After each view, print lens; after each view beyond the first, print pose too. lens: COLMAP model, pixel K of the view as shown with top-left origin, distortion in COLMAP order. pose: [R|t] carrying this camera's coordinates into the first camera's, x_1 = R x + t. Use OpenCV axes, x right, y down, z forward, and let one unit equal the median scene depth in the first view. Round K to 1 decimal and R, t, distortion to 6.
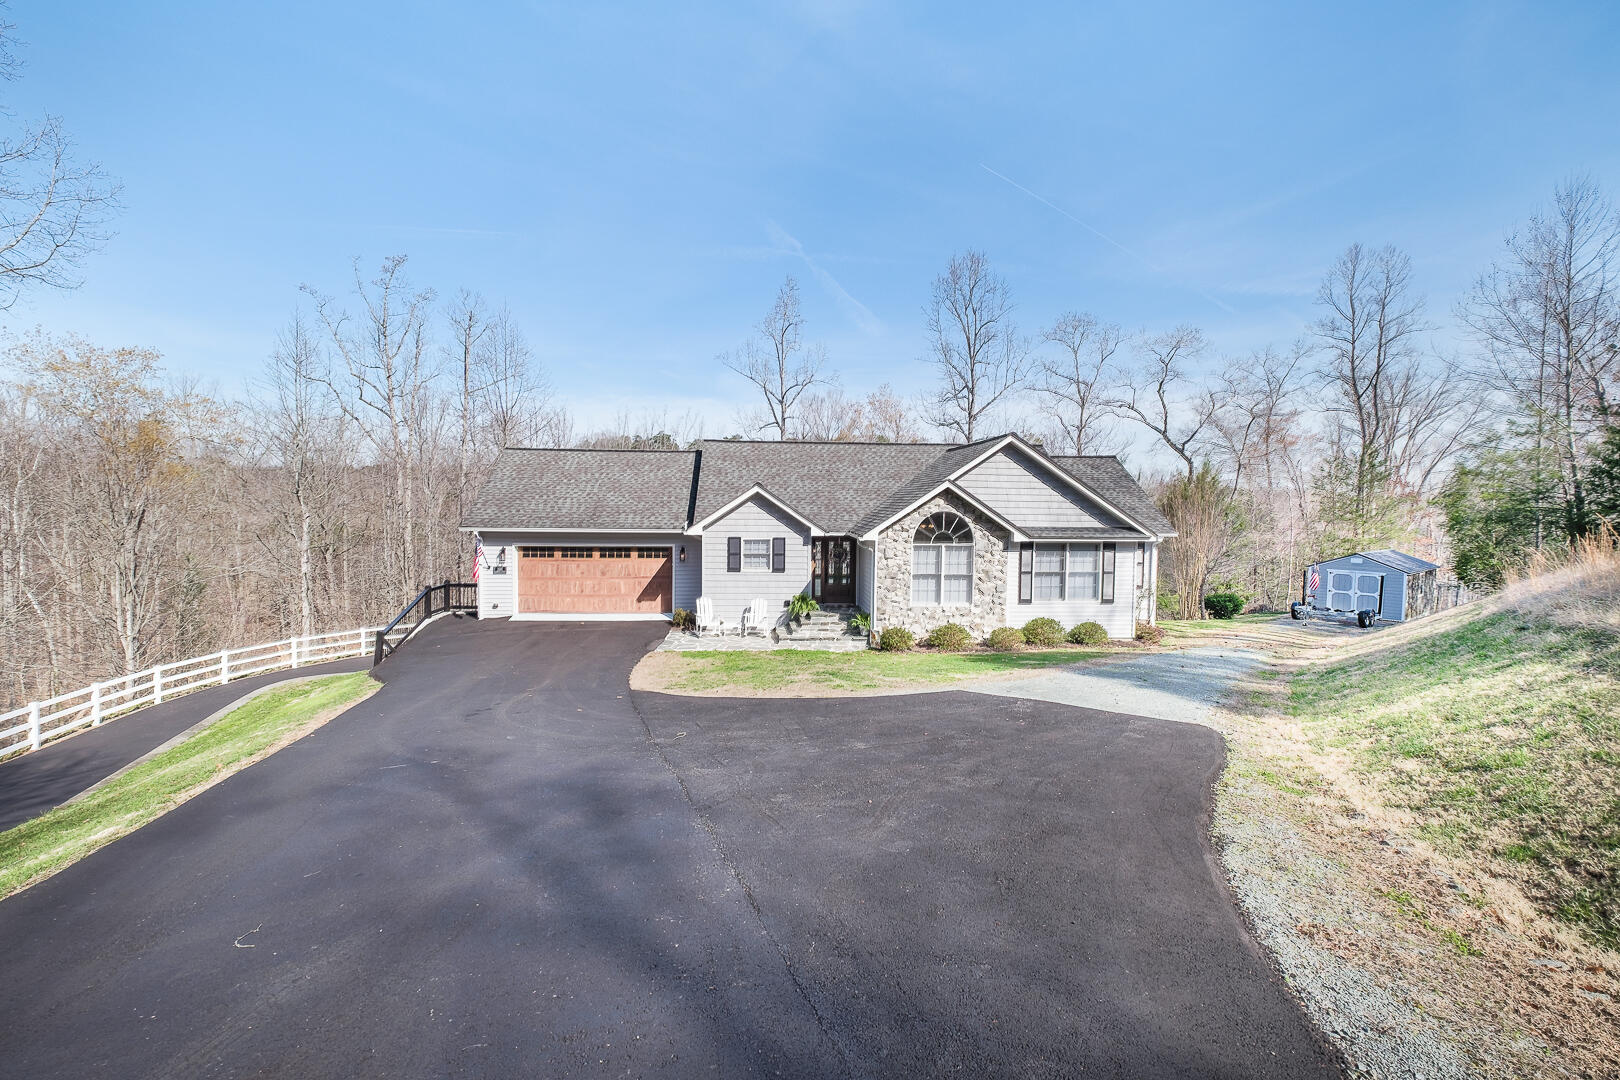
lens RADIAL K [[702.2, 0, 849.6], [0, 702.2, 526.6], [0, 0, 1]] dist [0.010045, -0.001430]
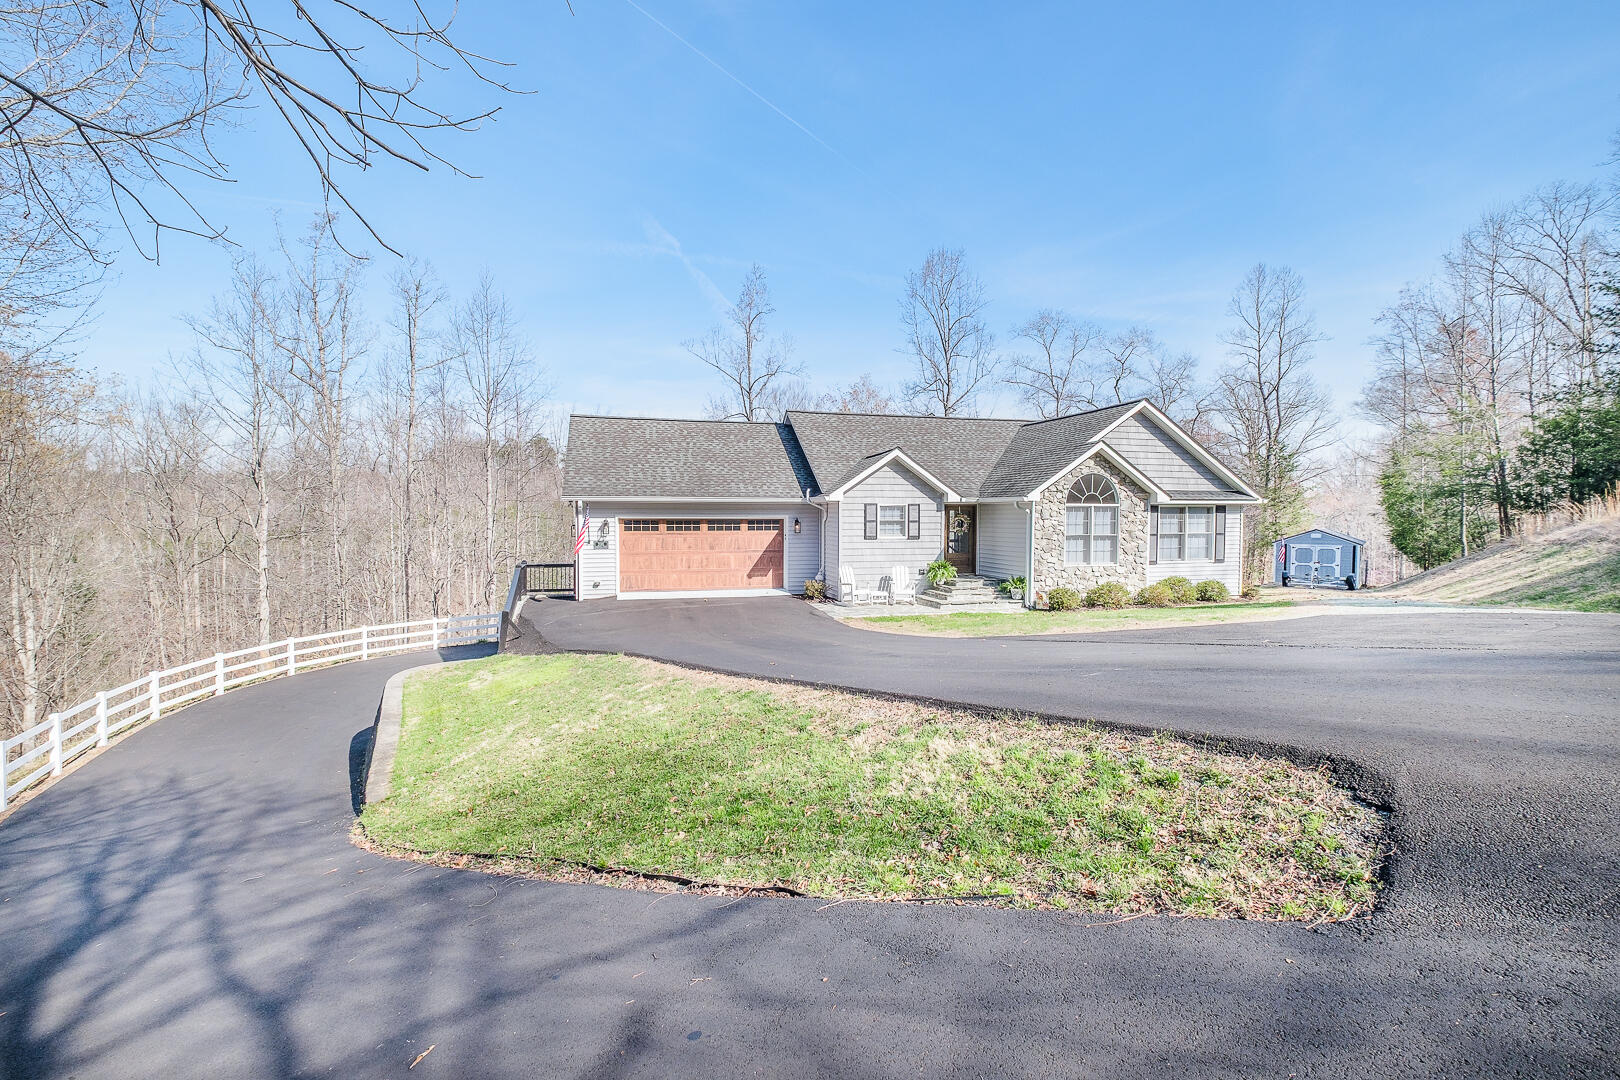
lens RADIAL K [[702.2, 0, 810.8], [0, 702.2, 536.3], [0, 0, 1]] dist [0.010045, -0.001430]
pose [[0.982267, -0.015319, 0.186860, -0.422128], [0.017037, 0.999826, -0.007594, 0.065341], [-0.186711, 0.010643, 0.982357, 0.071577]]
